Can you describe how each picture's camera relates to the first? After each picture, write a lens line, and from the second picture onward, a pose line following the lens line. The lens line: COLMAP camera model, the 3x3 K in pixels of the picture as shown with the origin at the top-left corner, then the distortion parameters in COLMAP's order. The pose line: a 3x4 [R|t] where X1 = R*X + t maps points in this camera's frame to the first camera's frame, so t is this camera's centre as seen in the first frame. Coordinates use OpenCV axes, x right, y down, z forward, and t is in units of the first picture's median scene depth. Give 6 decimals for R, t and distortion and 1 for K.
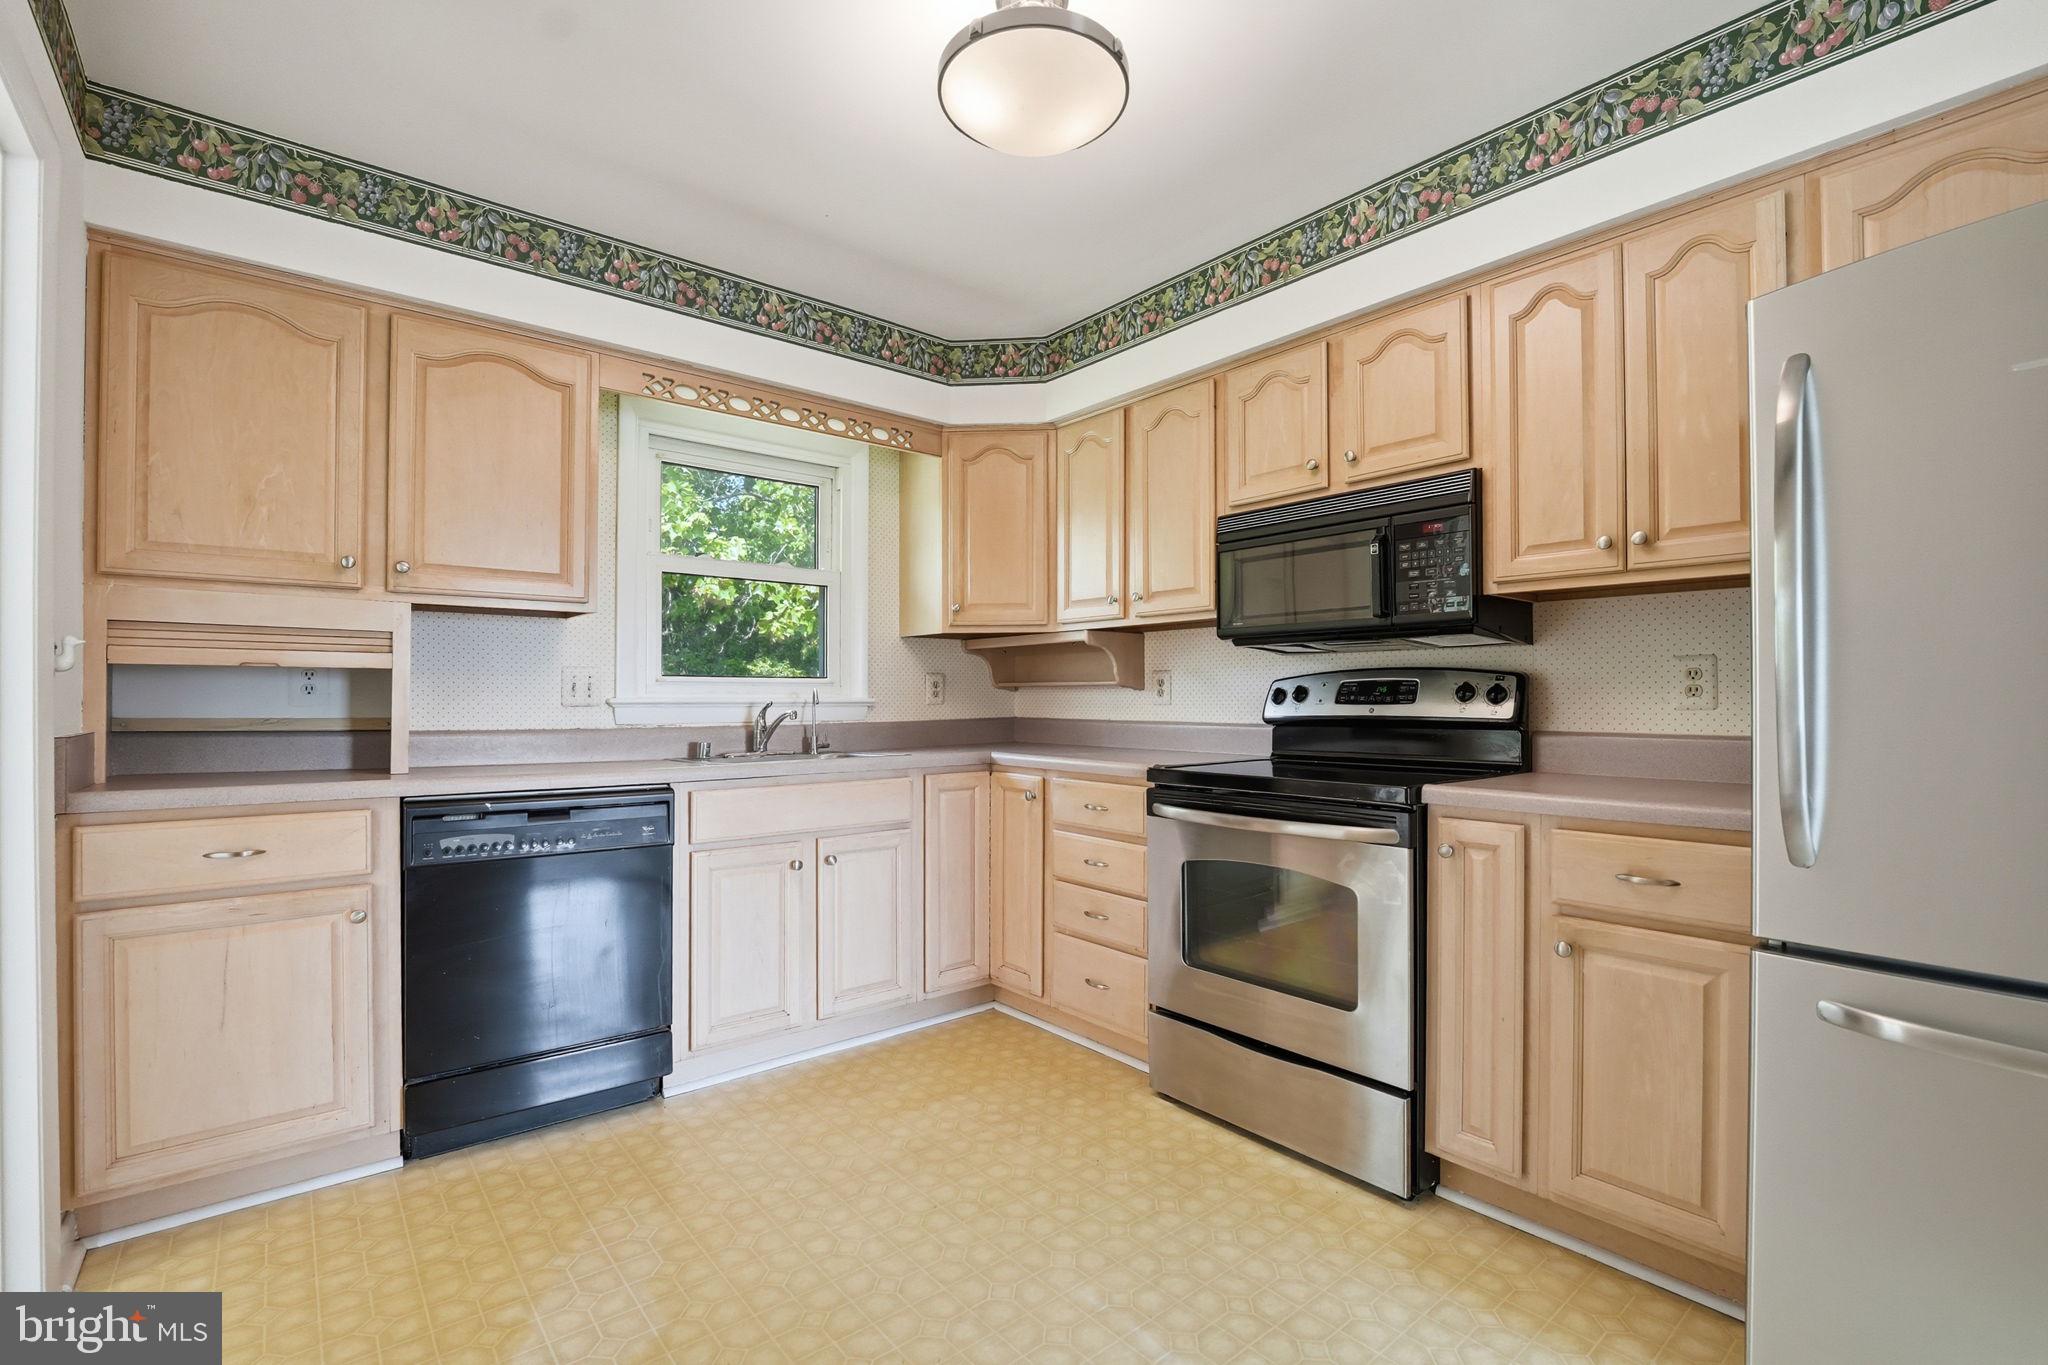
lens RADIAL K [[905.1, 0, 1024.2], [0, 905.1, 688.3], [0, 0, 1]] dist [-0.022917, 0.002161]
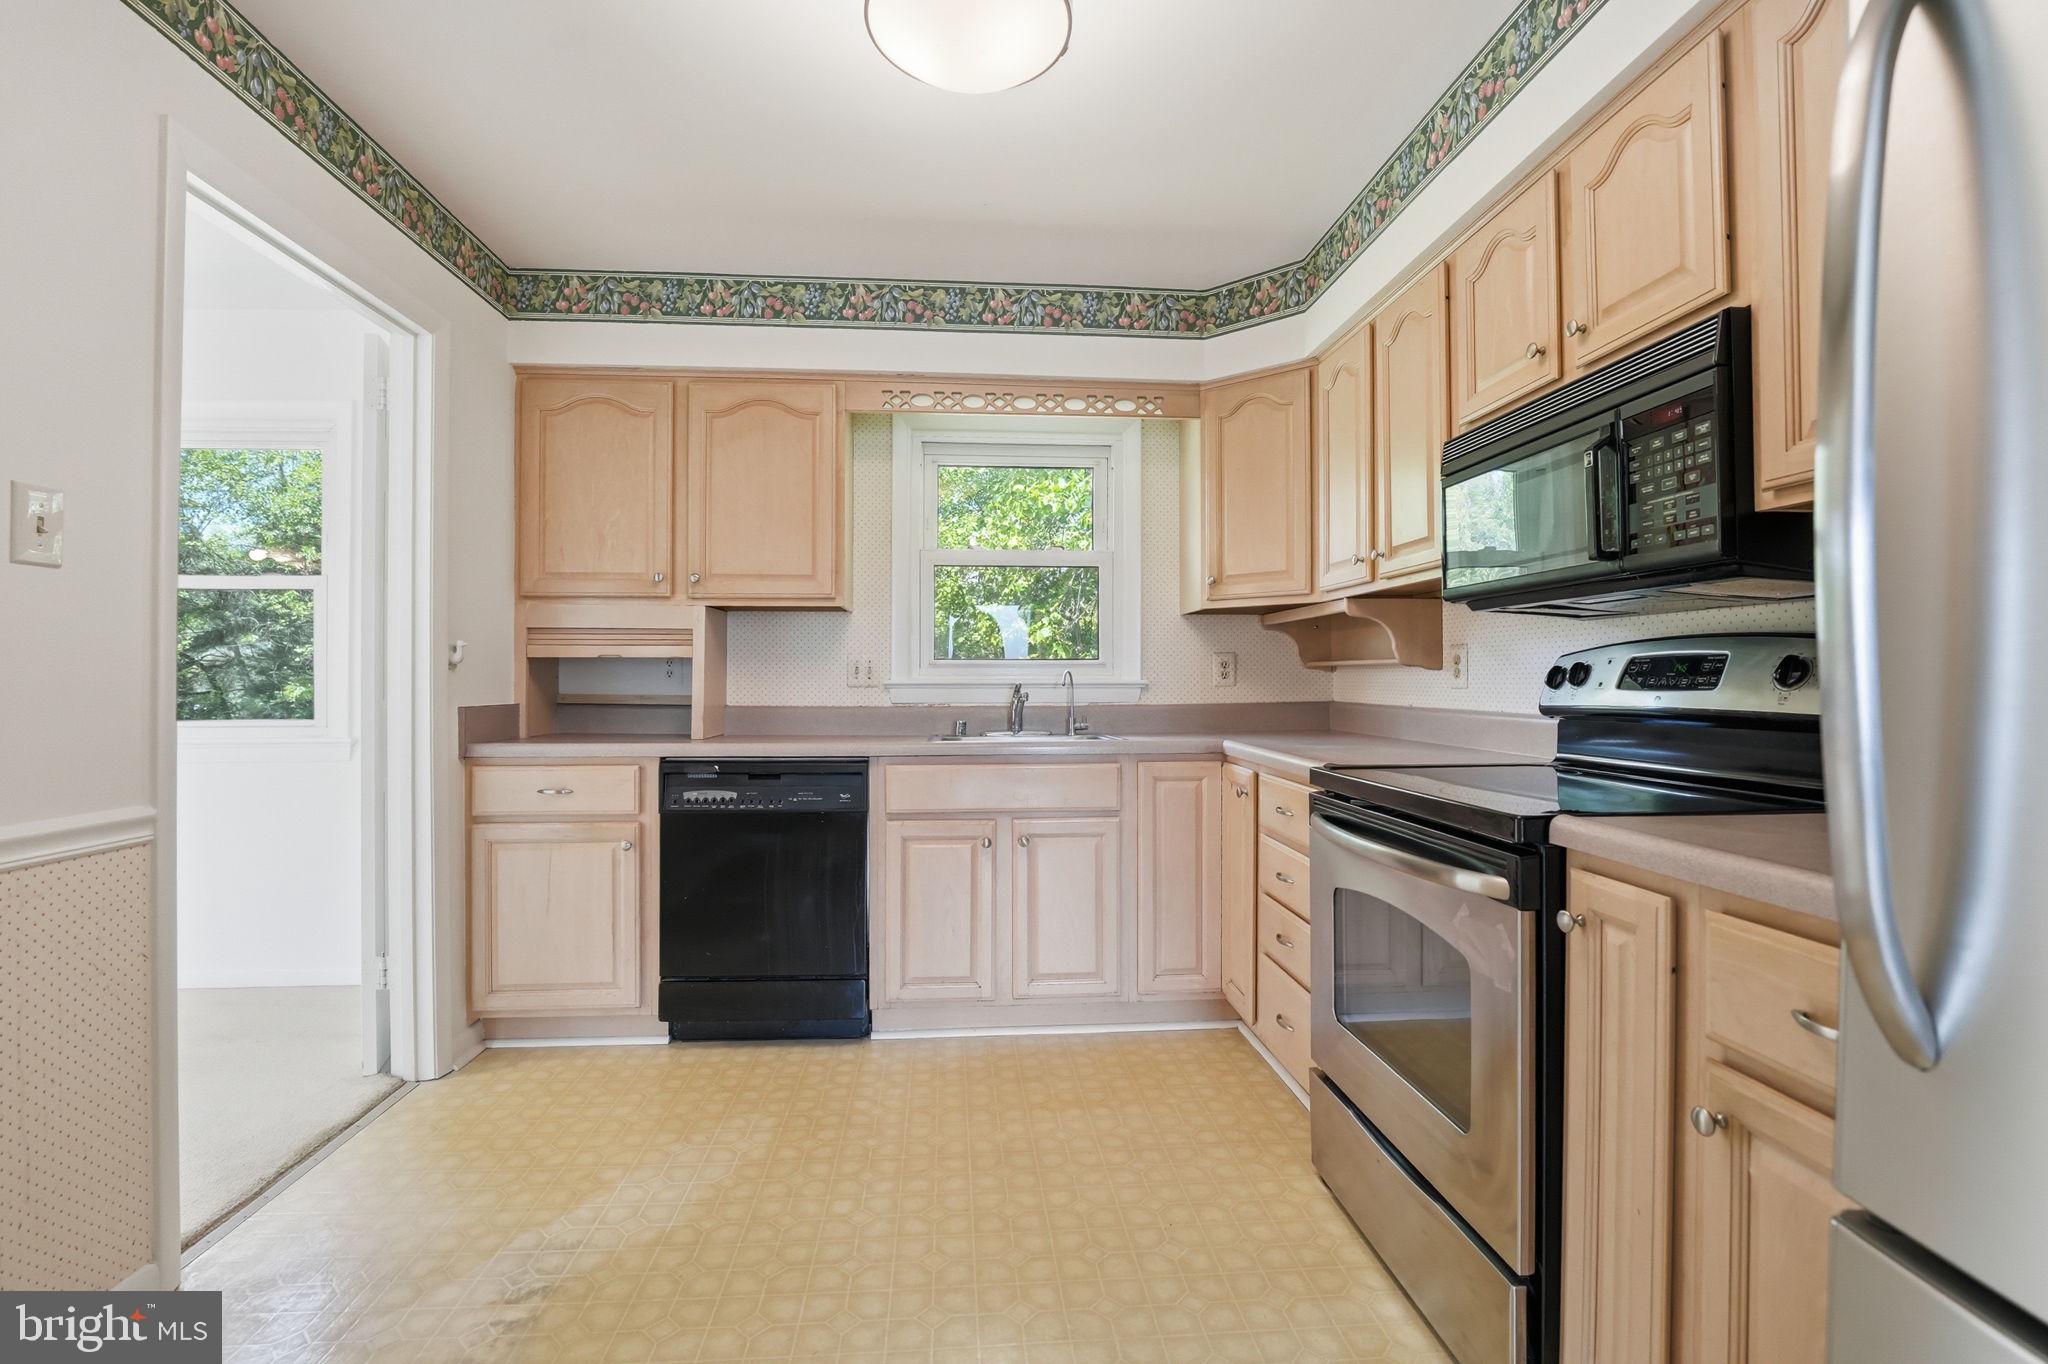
lens RADIAL K [[905.1, 0, 1027.0], [0, 905.1, 666.7], [0, 0, 1]] dist [-0.022917, 0.002161]
pose [[0.816945, -0.007802, -0.576662, 0.420339], [0.007295, 0.999968, -0.003194, -0.000921], [0.576669, -0.001597, 0.816976, 0.207300]]
